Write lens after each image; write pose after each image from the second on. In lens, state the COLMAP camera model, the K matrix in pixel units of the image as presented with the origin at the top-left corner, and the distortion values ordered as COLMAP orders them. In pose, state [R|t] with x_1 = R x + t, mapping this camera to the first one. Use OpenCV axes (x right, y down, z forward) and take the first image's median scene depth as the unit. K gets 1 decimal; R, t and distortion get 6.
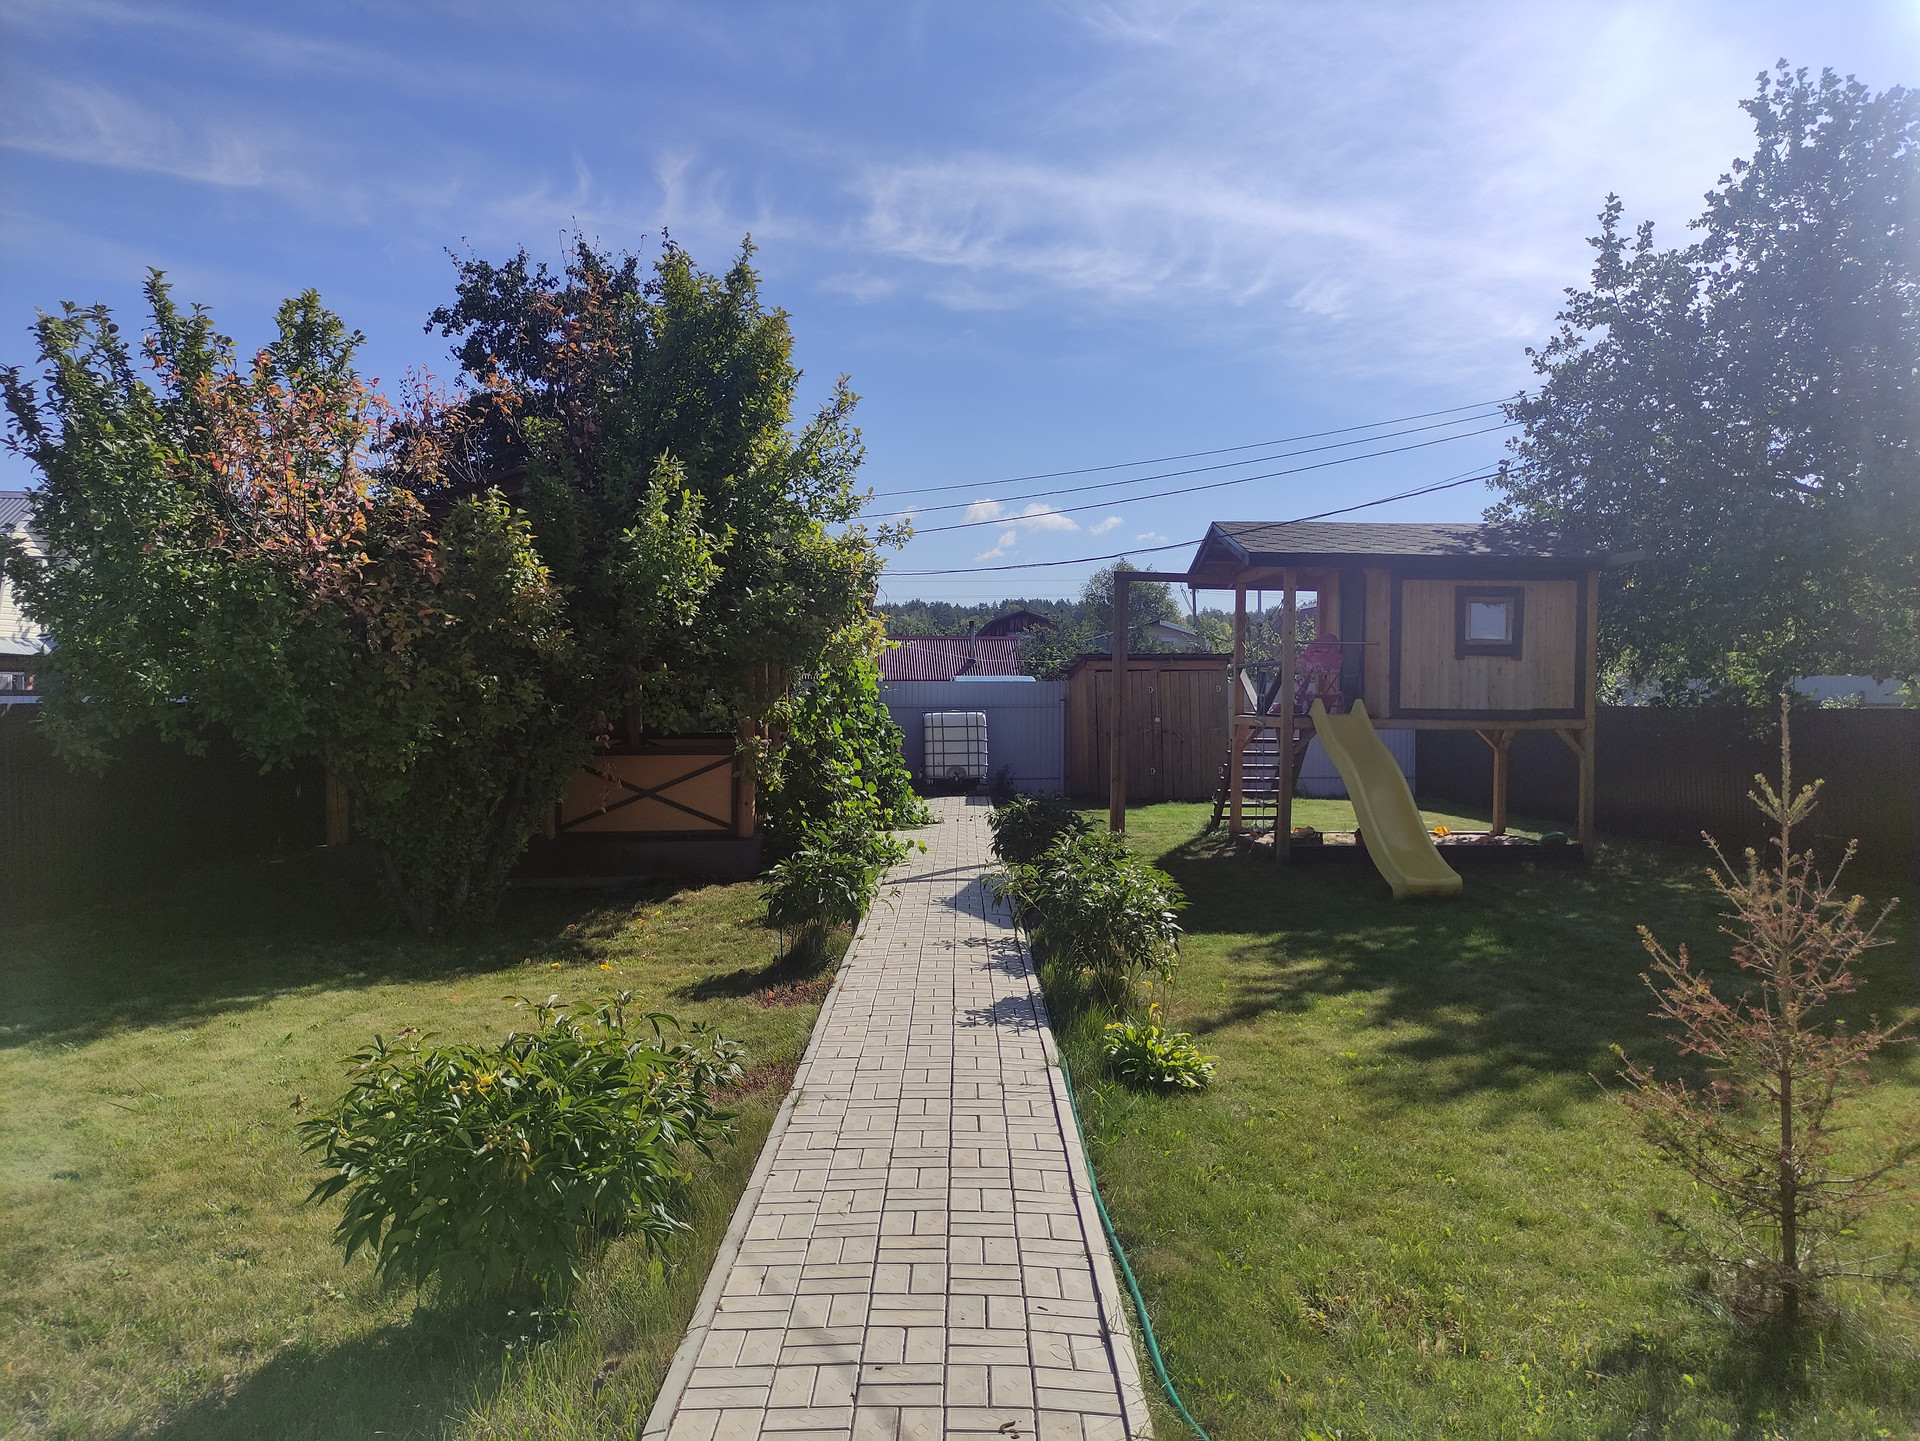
lens RADIAL K [[1399.7, 0, 914.0], [0, 1399.7, 708.5], [0, 0, 1]] dist [0.038349, -0.034085]
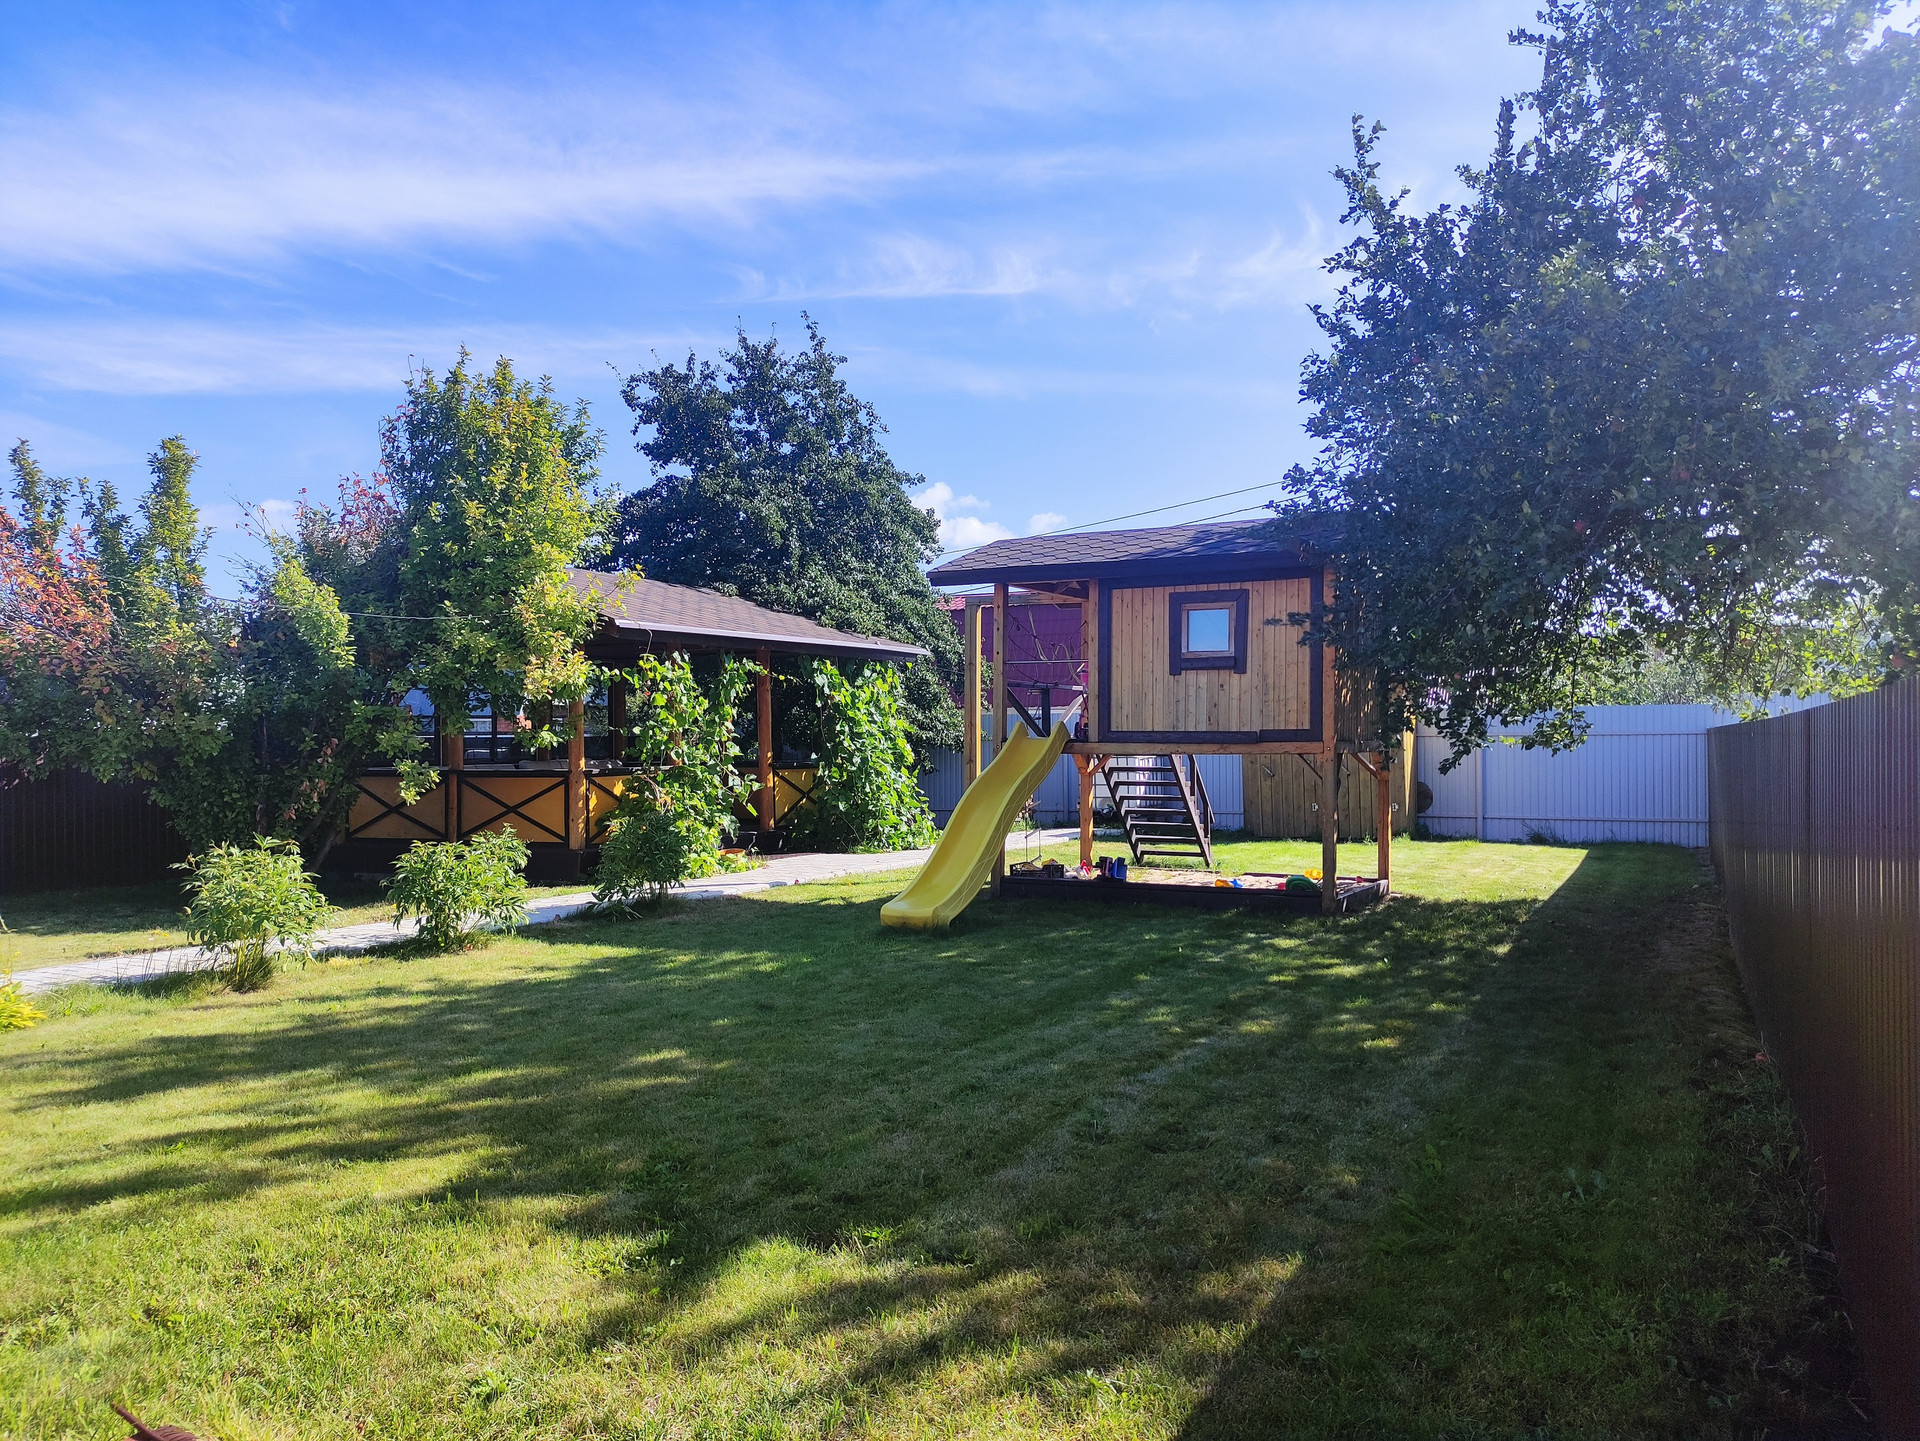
lens RADIAL K [[1399.7, 0, 972.5], [0, 1399.7, 716.7], [0, 0, 1]] dist [0.038349, -0.034085]
pose [[0.852064, -0.017119, -0.523157, 0.738409], [0.004511, 0.999668, -0.025365, 0.013289], [0.523418, 0.019253, 0.851859, 0.177418]]
